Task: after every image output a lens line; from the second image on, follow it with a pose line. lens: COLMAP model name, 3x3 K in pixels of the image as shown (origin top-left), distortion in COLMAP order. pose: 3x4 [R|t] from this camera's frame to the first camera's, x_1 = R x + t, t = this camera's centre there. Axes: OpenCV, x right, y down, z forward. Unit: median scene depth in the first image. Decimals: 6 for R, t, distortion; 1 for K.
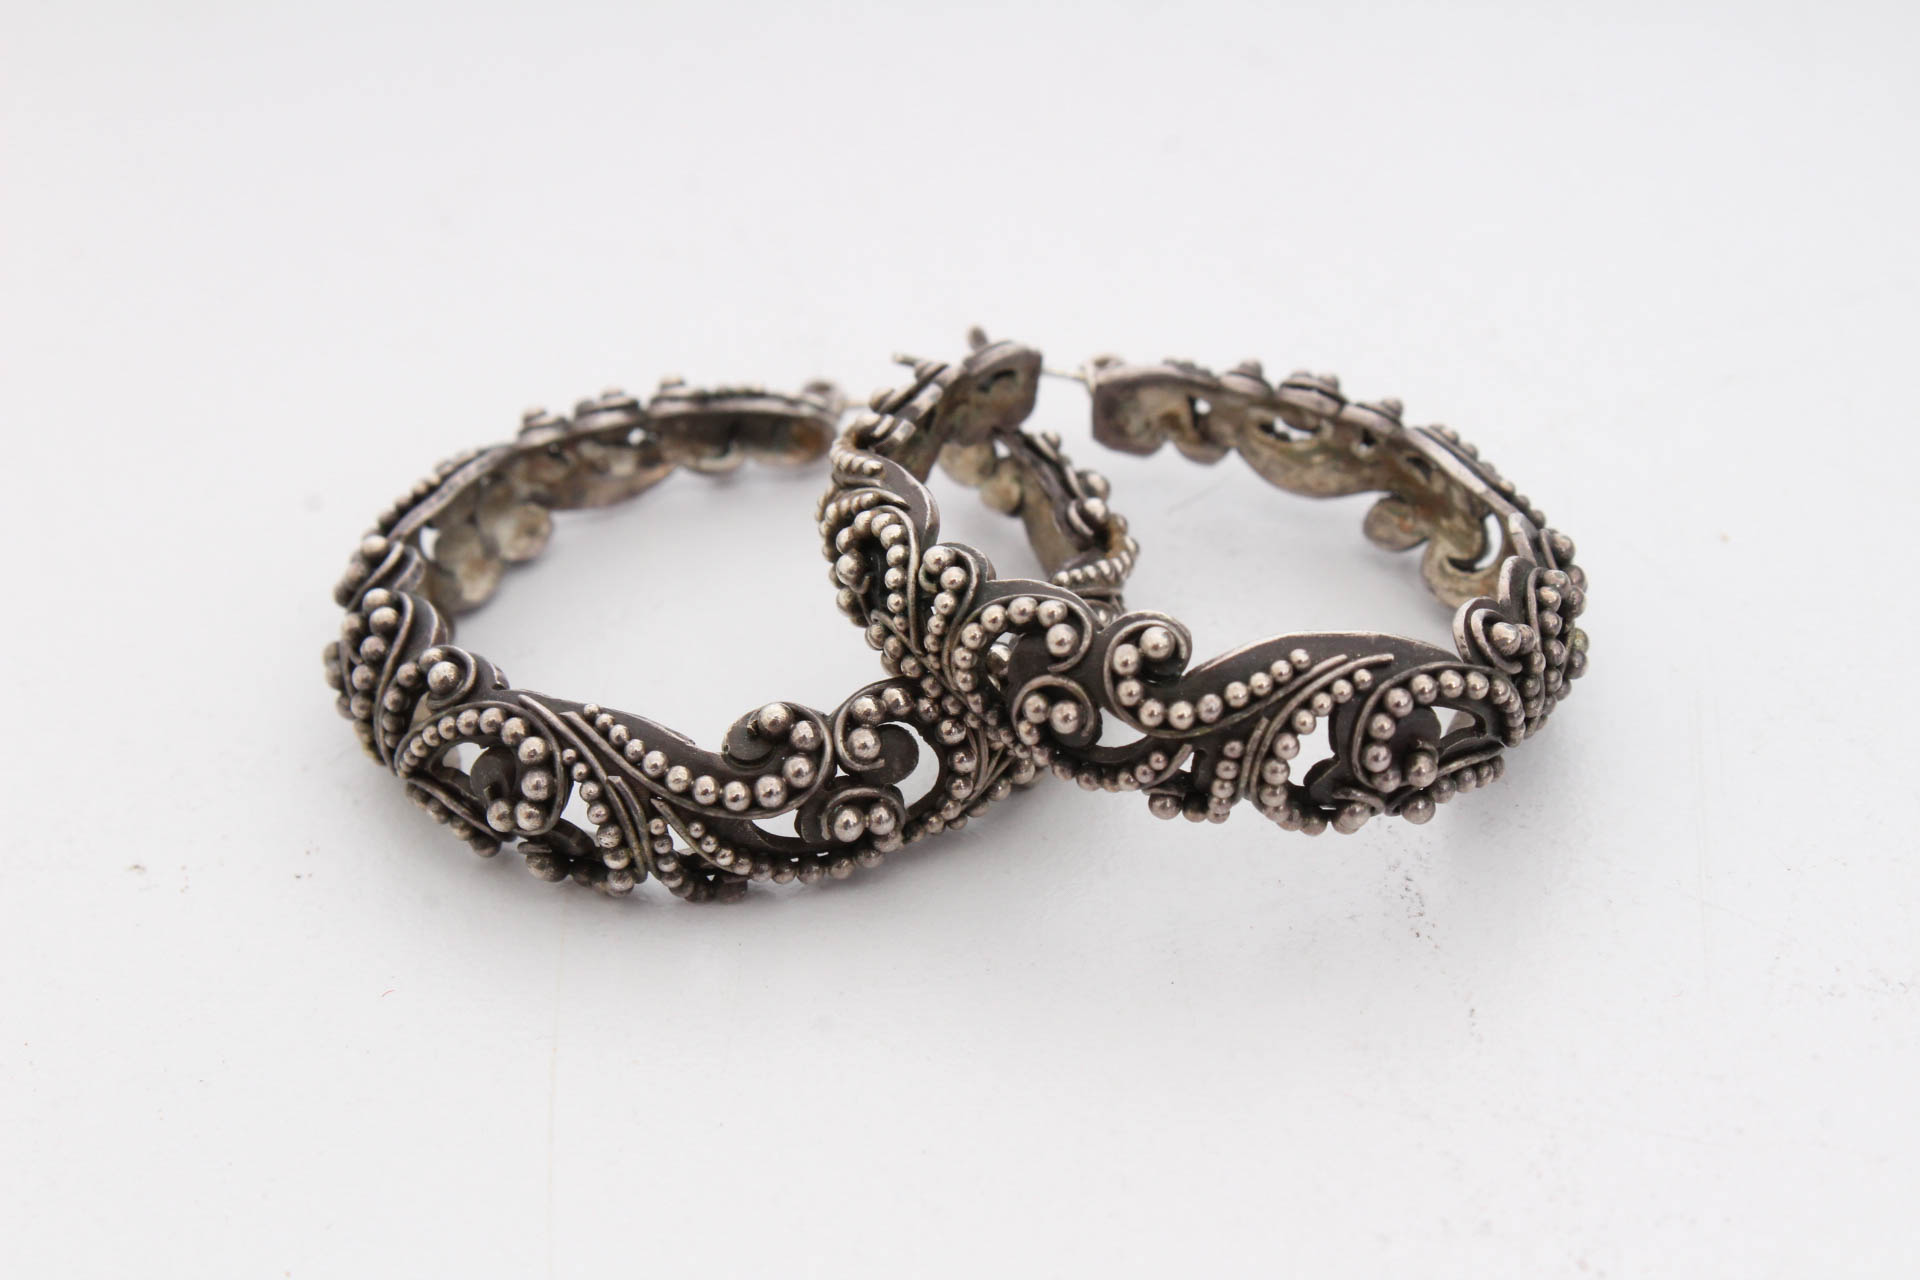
lens RADIAL K [[4735.0, 0, 914.2], [0, 4735.0, 637.0], [0, 0, 1]] dist [0.094841, 0.572390]
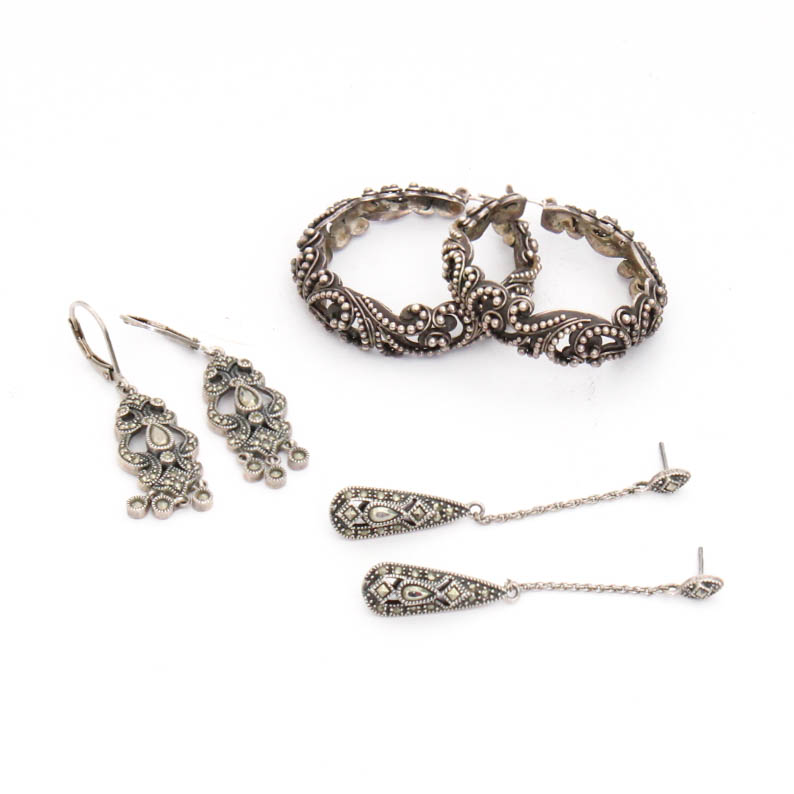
lens RADIAL K [[4740.7, 0, 397.0], [0, 4740.7, 397.0], [0, 0, 1]] dist [-0.128229, -1.888157]
pose [[0.983513, 0.157100, -0.089565, 0.275241], [-0.147311, 0.983277, 0.107083, -0.285948], [0.104890, -0.092123, 0.990208, -2.416511]]
